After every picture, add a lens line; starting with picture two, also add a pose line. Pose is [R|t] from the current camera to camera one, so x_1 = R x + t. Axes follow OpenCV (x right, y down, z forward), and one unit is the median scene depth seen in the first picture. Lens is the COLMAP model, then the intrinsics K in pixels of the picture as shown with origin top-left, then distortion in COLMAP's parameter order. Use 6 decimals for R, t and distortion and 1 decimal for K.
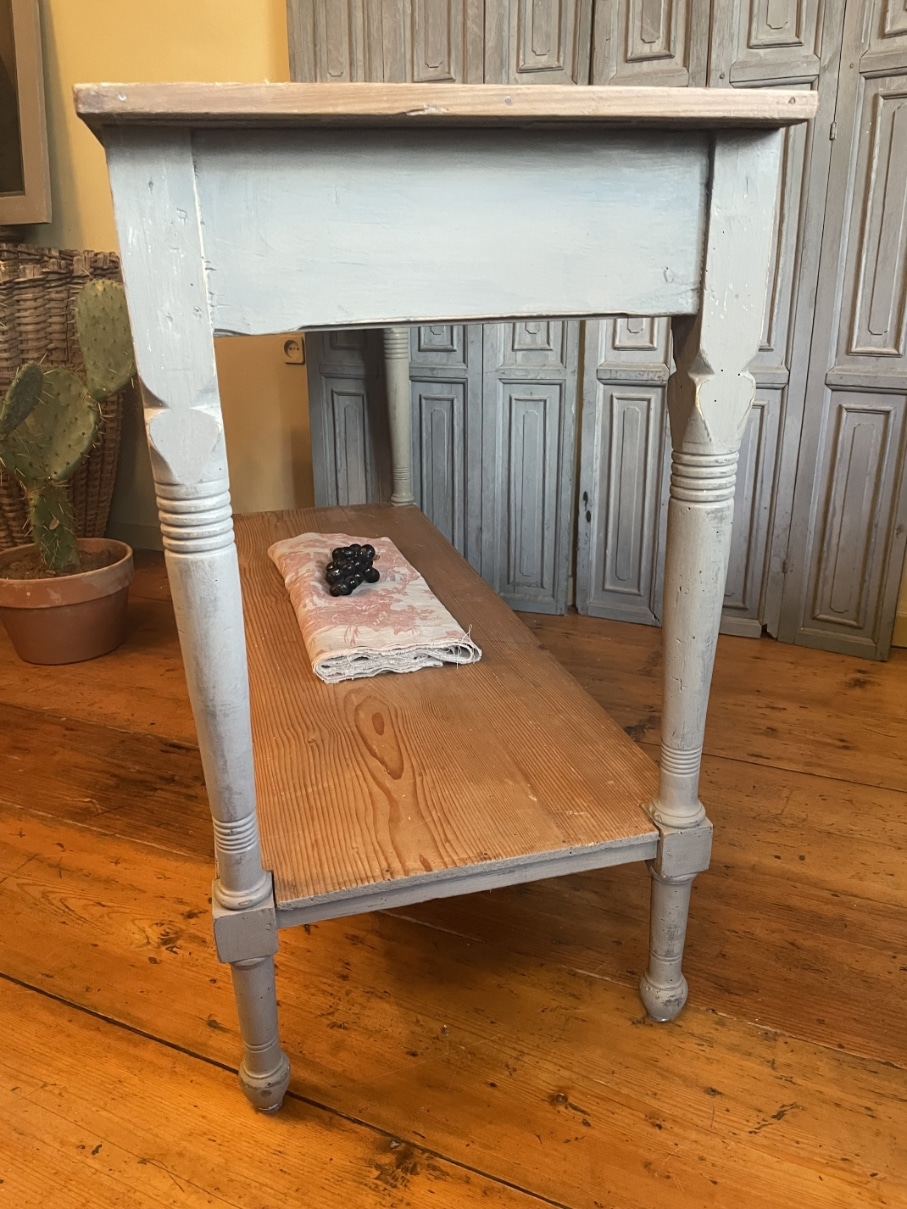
lens RADIAL K [[907.7, 0, 453.5], [0, 907.7, 604.5], [0, 0, 1]] dist [0.084512, -0.108610]
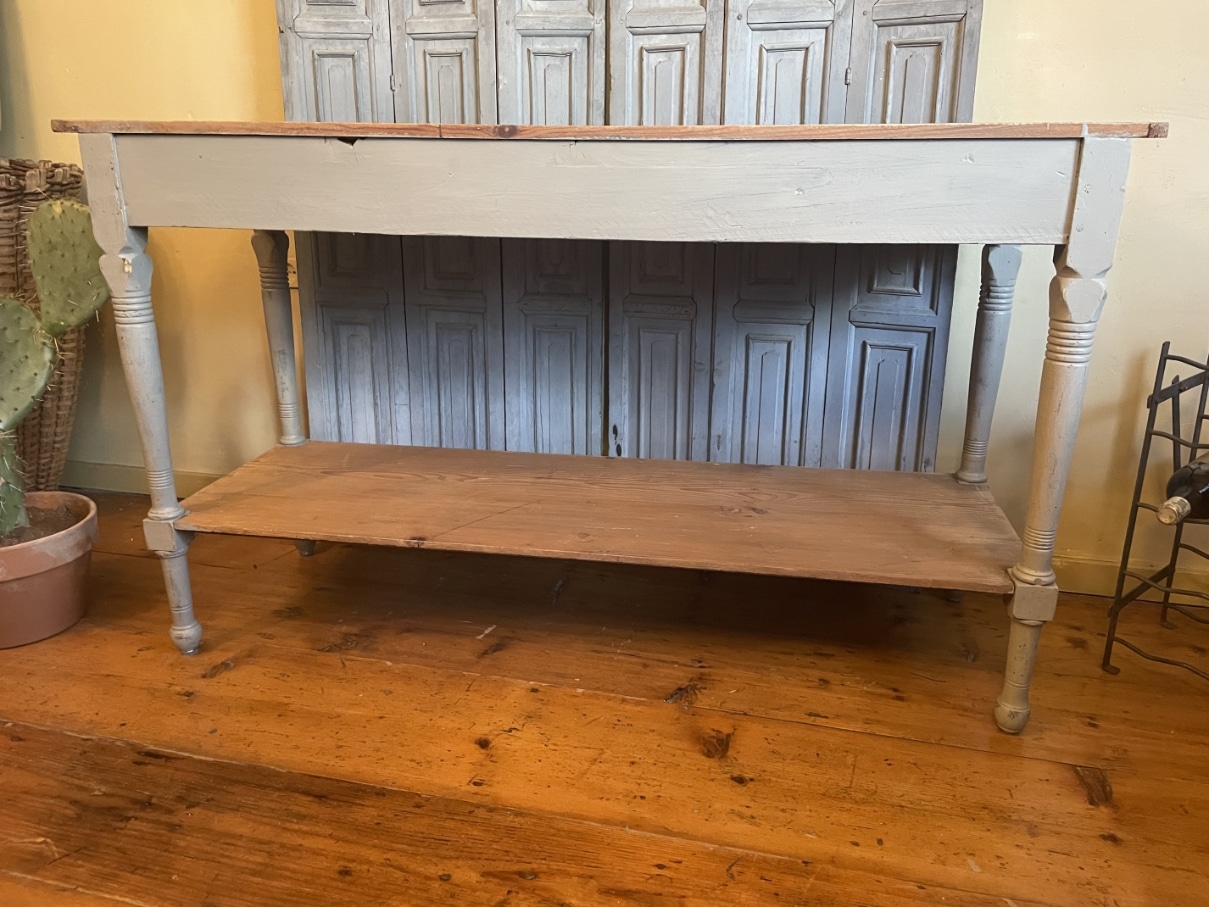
lens RADIAL K [[901.3, 0, 612.5], [0, 901.3, 439.1], [0, 0, 1]] dist [0.096796, -0.122456]
pose [[0.984335, -0.025070, 0.174516, -0.032270], [0.036440, 0.997395, -0.062260, -0.069244], [-0.172500, 0.067644, 0.982684, 0.092869]]
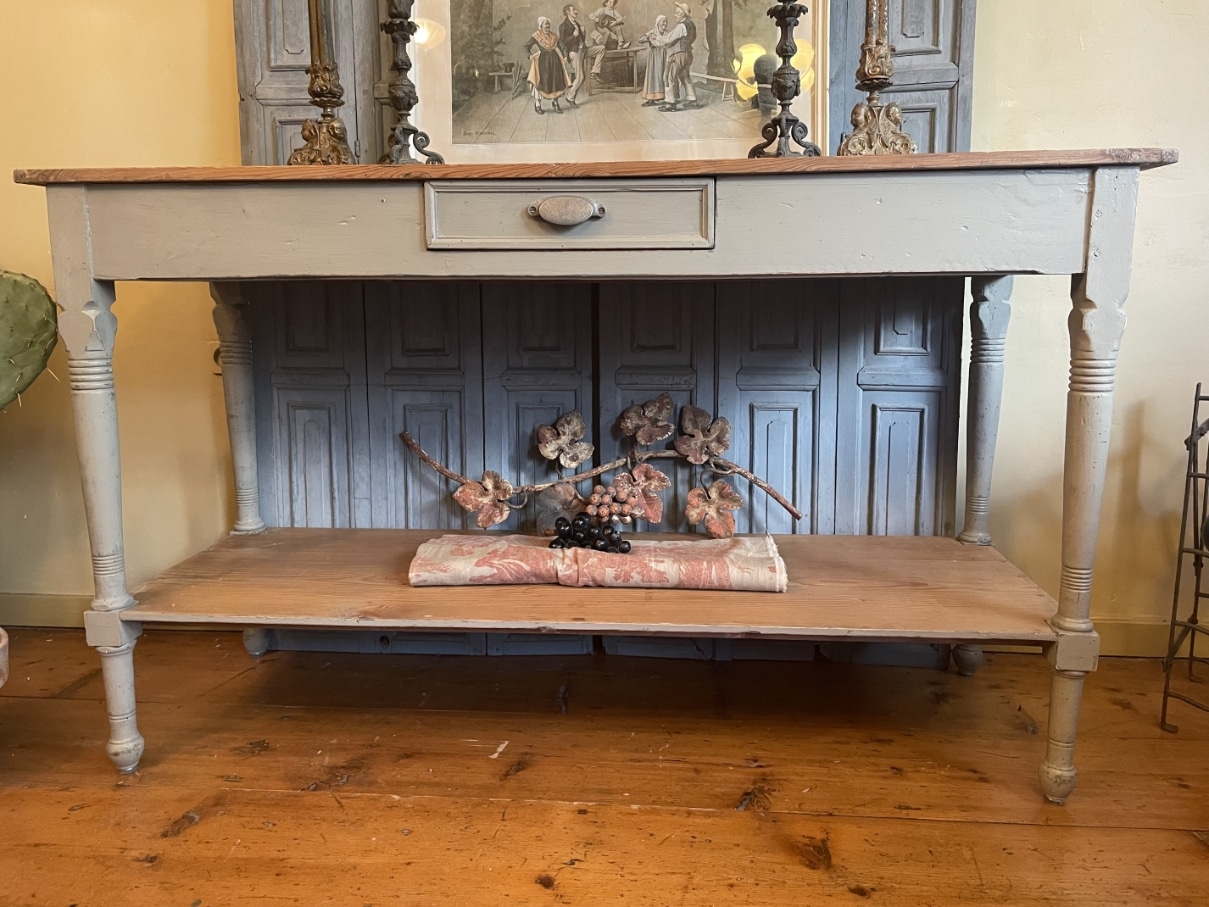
lens RADIAL K [[902.2, 0, 605.6], [0, 902.2, 438.4], [0, 0, 1]] dist [0.075907, -0.094461]
pose [[0.943509, -0.037194, 0.329252, -0.195342], [0.102038, 0.978004, -0.181923, -0.042397], [-0.315243, 0.205242, 0.926551, 0.243252]]
